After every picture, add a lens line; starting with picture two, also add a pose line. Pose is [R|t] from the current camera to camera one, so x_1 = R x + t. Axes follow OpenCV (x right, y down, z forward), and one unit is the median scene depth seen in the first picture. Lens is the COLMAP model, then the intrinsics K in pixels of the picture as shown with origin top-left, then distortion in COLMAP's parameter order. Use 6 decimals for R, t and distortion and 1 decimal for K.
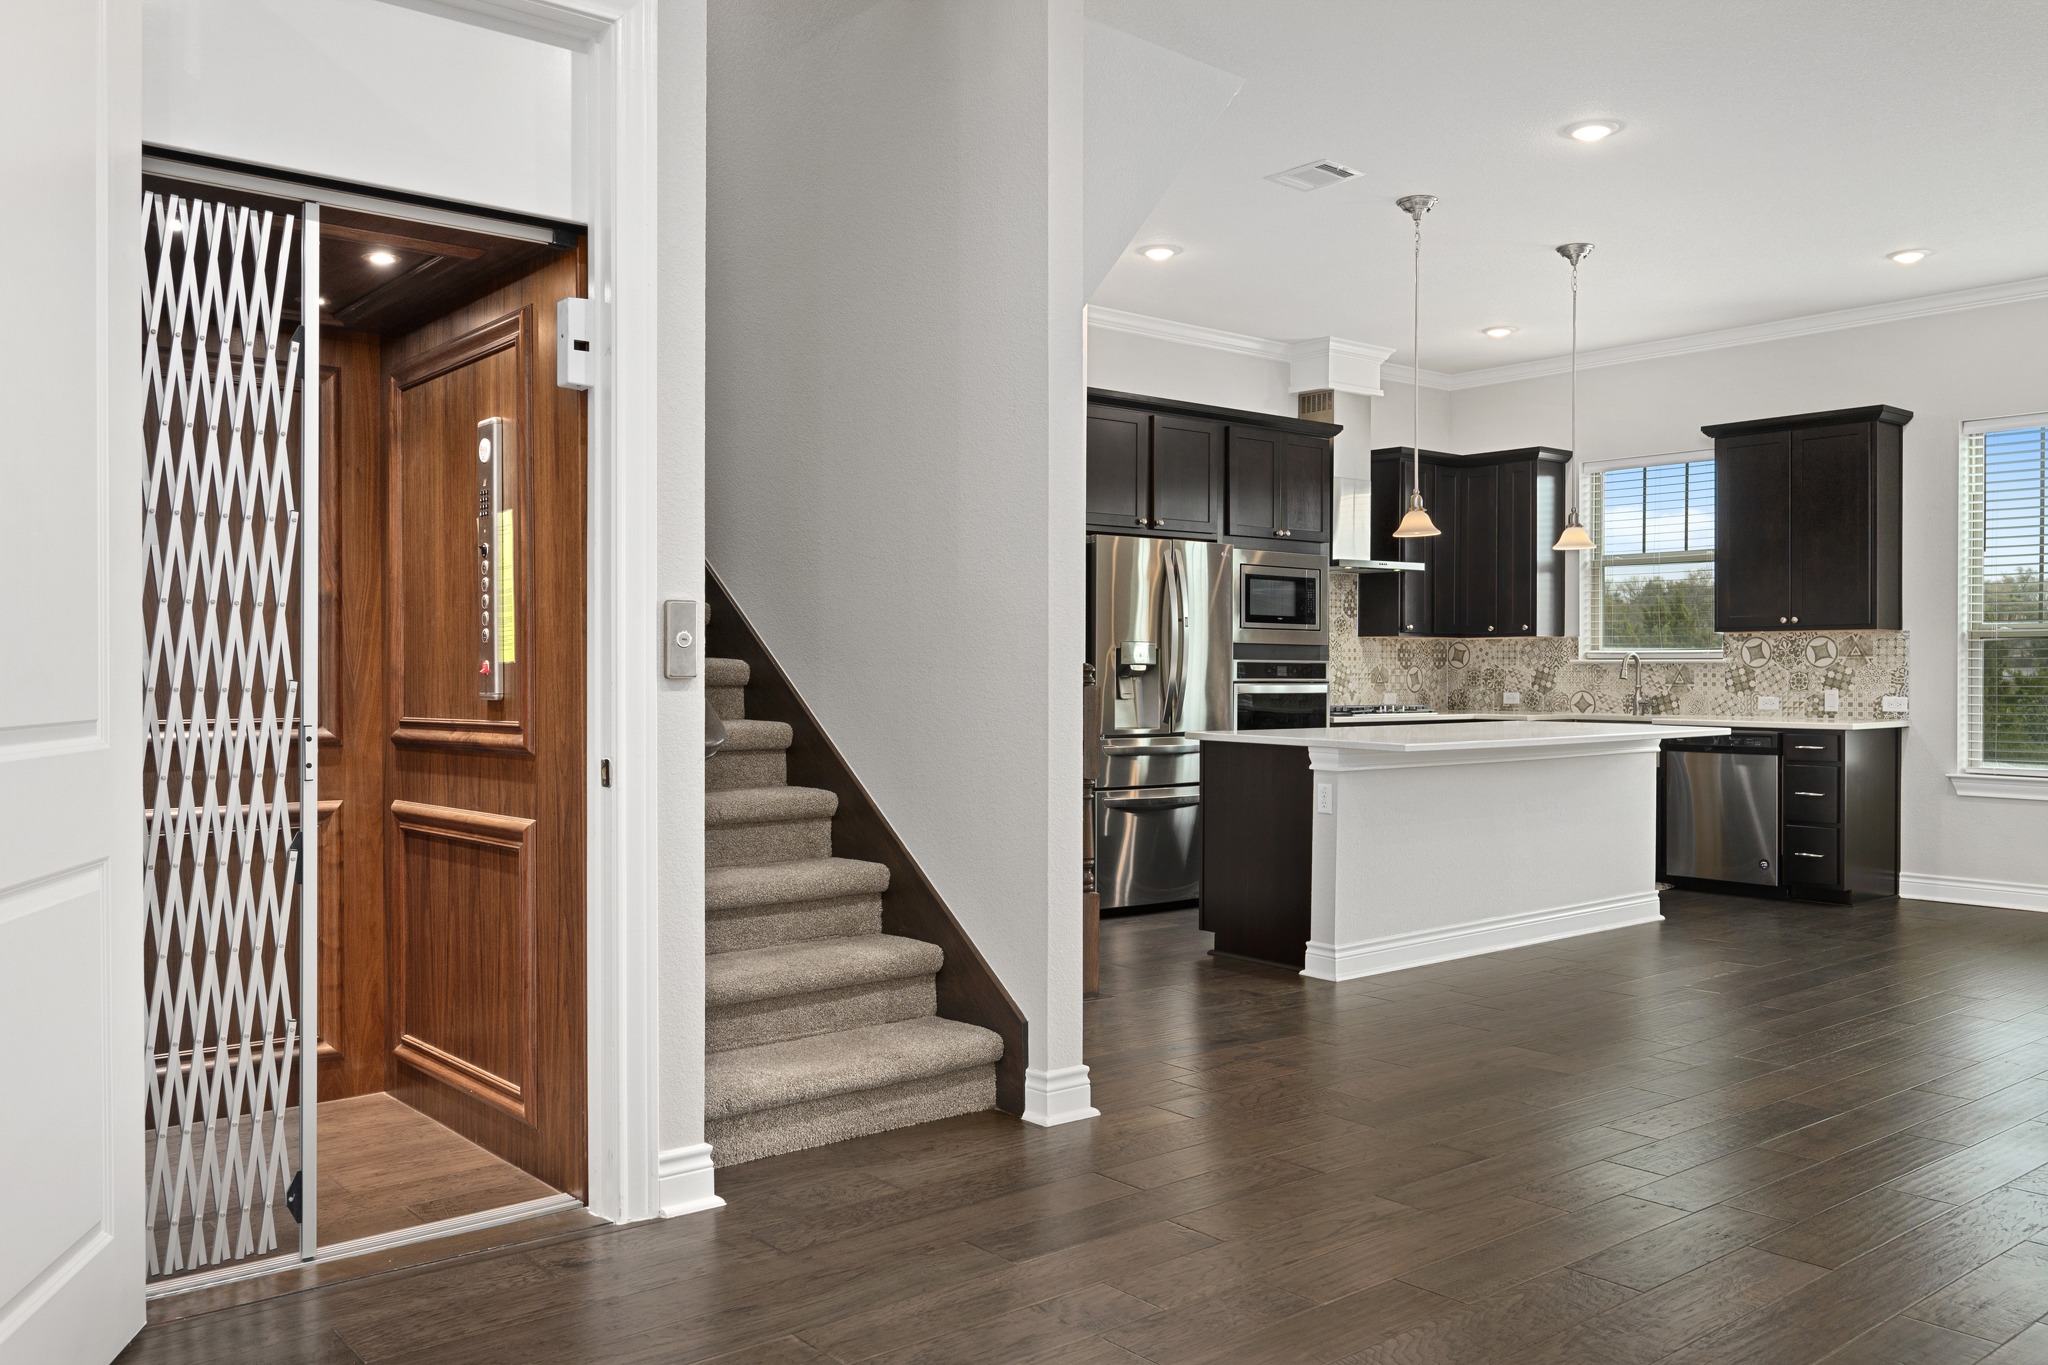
lens RADIAL K [[1637.0, 0, 1020.9], [0, 1637.0, 687.6], [0, 0, 1]] dist [-0.002699, 0.002128]
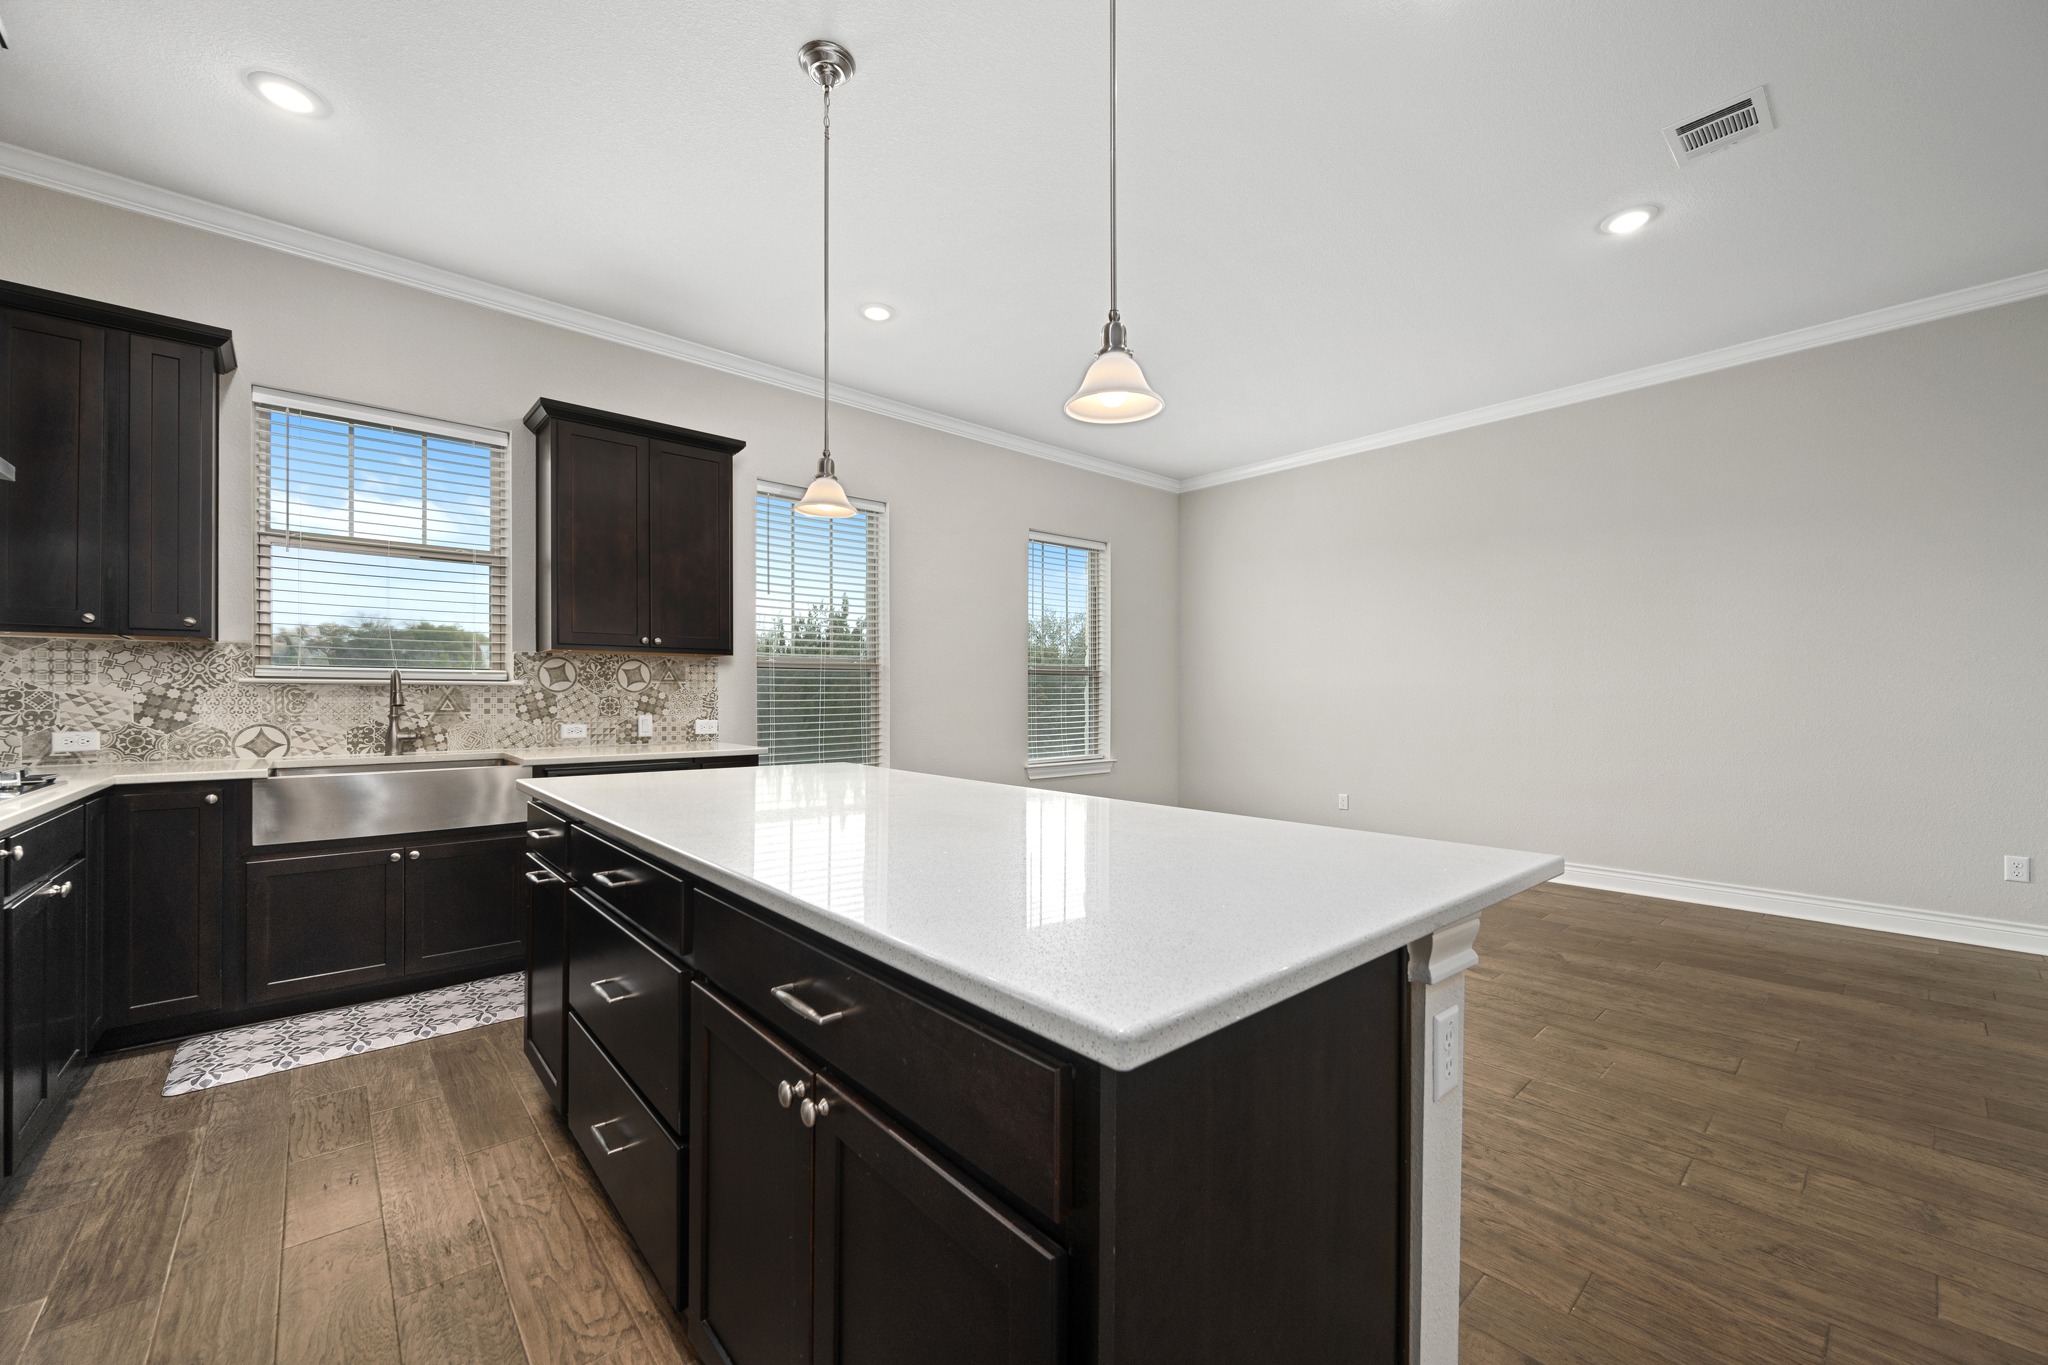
lens RADIAL K [[796.7, 0, 1021.6], [0, 796.7, 694.4], [0, 0, 1]] dist [-0.001773, -0.000344]
pose [[-0.021760, 0.003093, 0.999758, 0.013673], [0.009078, 0.999955, -0.002896, -0.007364], [-0.999722, 0.009013, -0.021787, 0.780298]]
